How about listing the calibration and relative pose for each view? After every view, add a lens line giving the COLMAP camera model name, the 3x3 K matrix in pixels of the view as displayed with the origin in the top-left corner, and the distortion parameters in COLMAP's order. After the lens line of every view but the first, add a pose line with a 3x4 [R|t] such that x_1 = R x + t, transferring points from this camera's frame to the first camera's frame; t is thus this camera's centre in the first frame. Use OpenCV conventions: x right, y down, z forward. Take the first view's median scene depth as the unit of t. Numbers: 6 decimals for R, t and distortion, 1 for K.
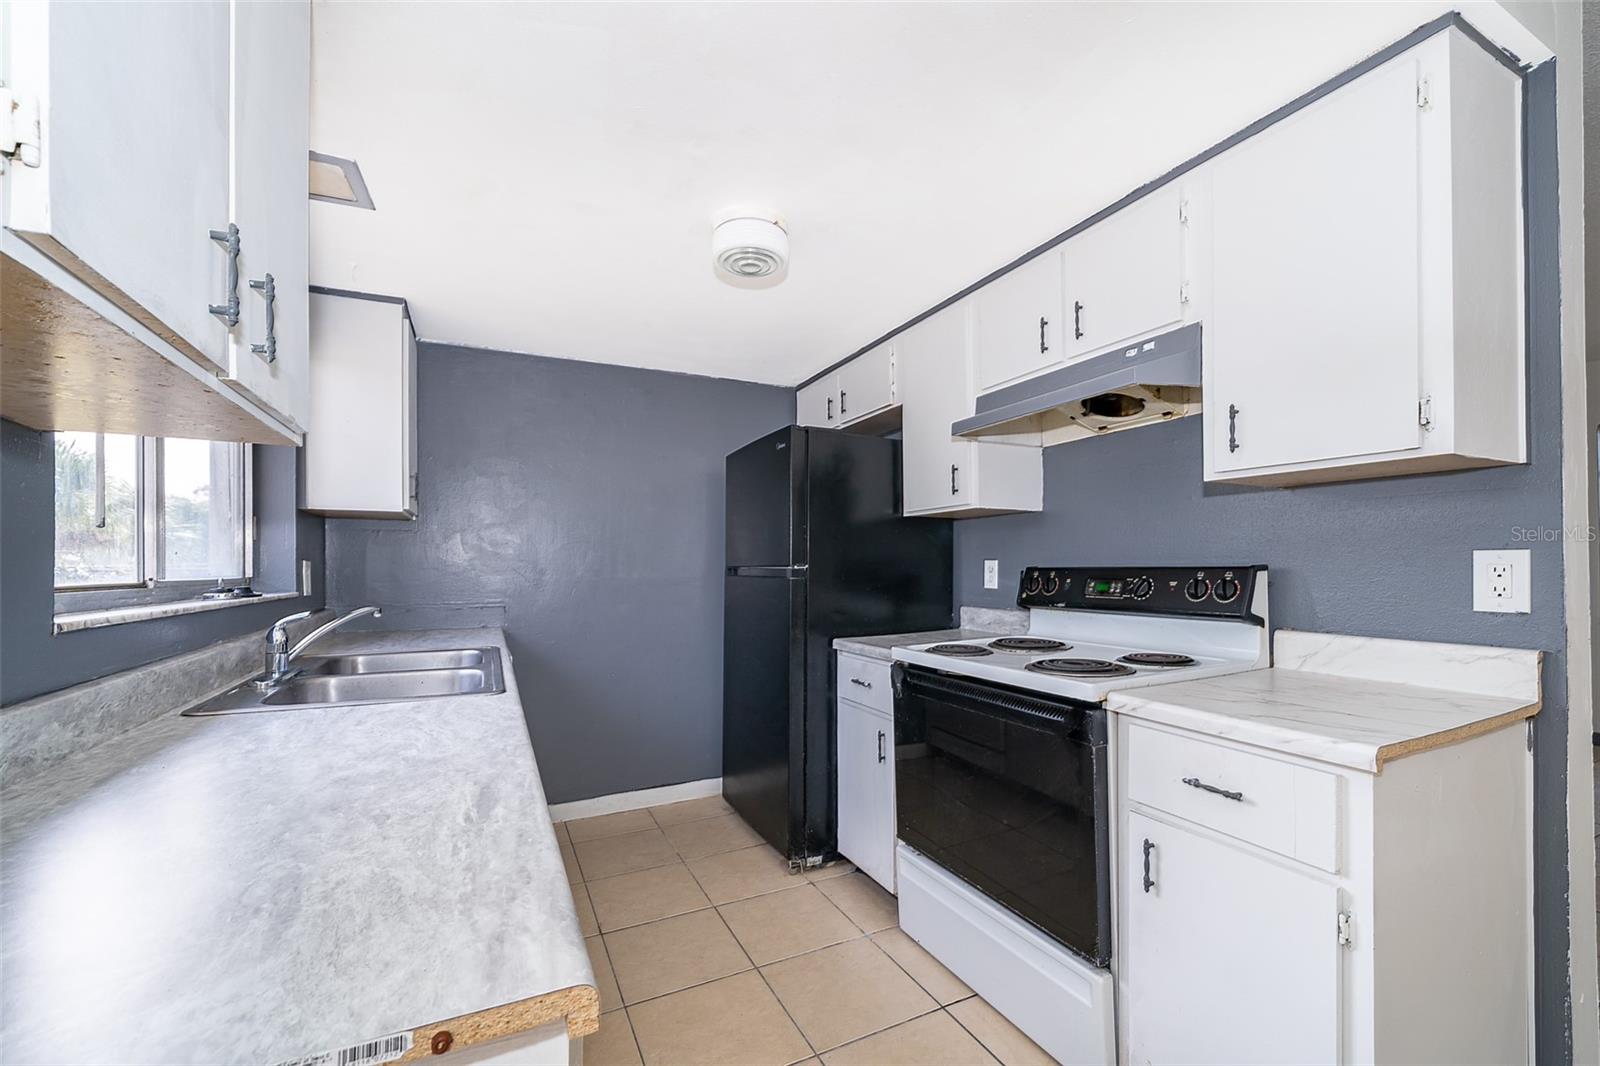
lens RADIAL K [[643.1, 0, 797.4], [0, 643.1, 562.7], [0, 0, 1]] dist [-0.000970, -0.000130]
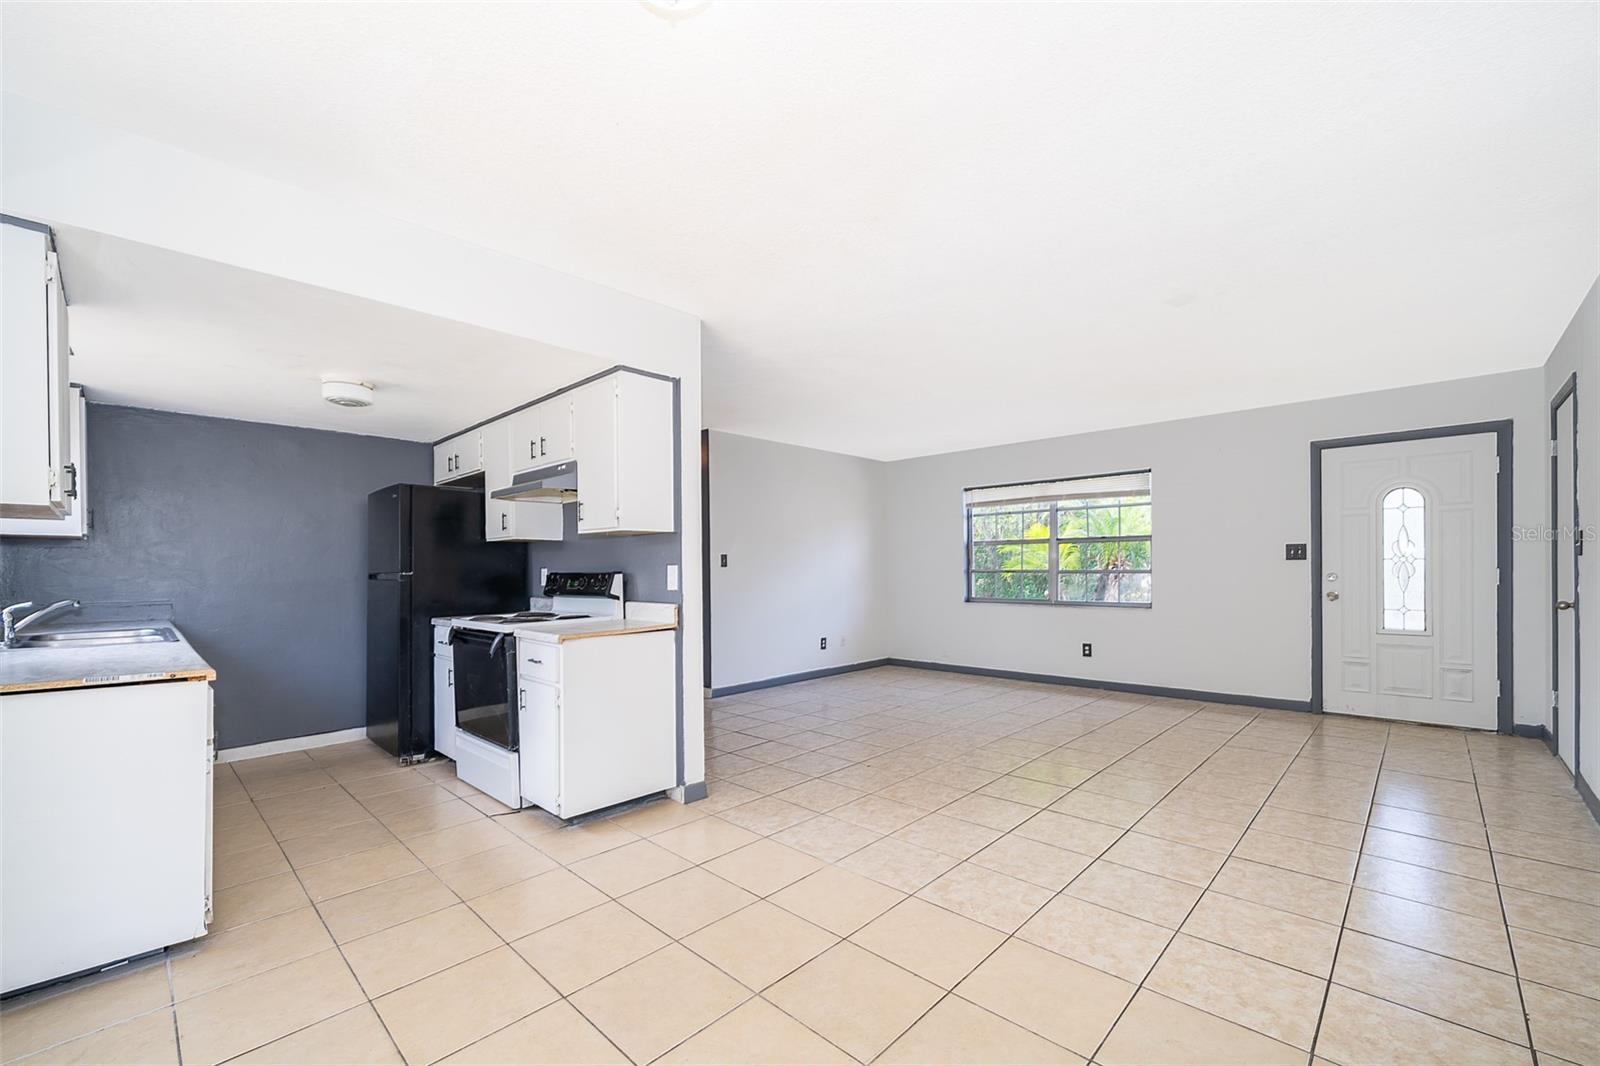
lens RADIAL K [[650.6, 0, 793.8], [0, 650.6, 573.6], [0, 0, 1]] dist [-0.007357, -0.000128]
pose [[0.938824, -0.005946, 0.344347, 0.459757], [0.002786, 0.999949, 0.009670, -0.007690], [-0.344387, -0.008119, 0.938793, -1.093362]]
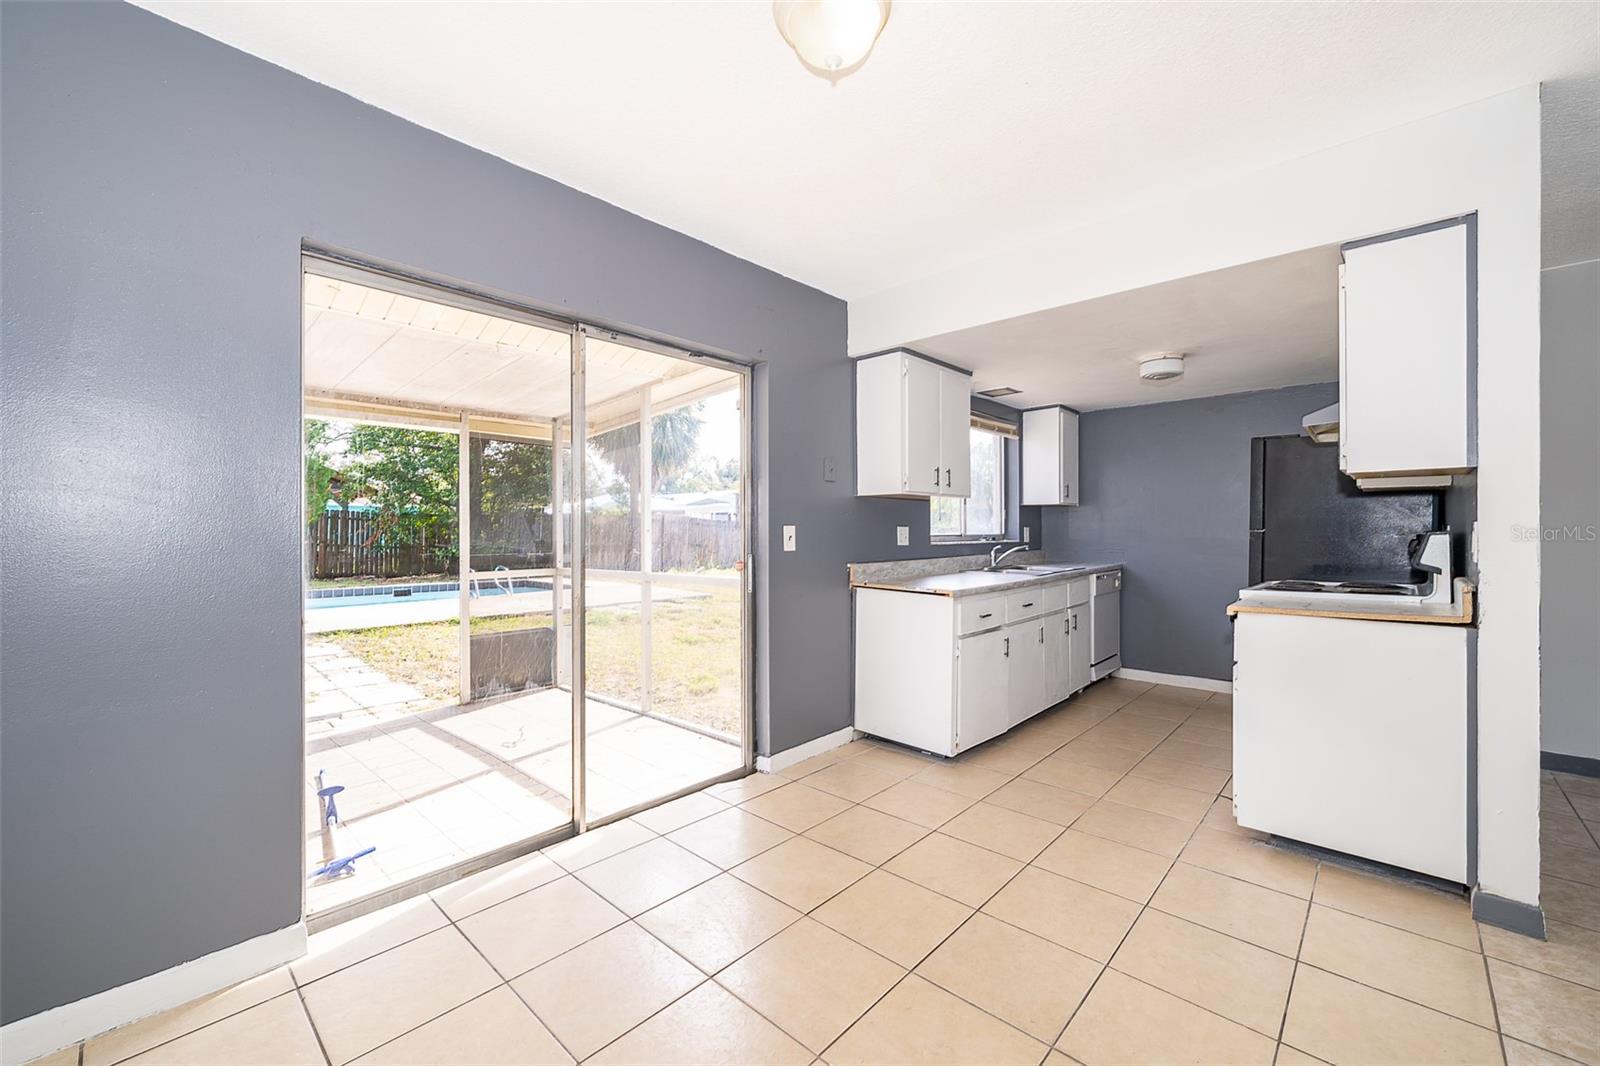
lens RADIAL K [[640.2, 0, 800.0], [0, 640.2, 533.0], [0, 0, 1]] dist [-0.004734, -0.000167]
pose [[0.366379, 0.006559, -0.930442, 1.337506], [0.005266, 0.999945, 0.009122, -0.009761], [0.930451, -0.008242, 0.366325, -0.741141]]
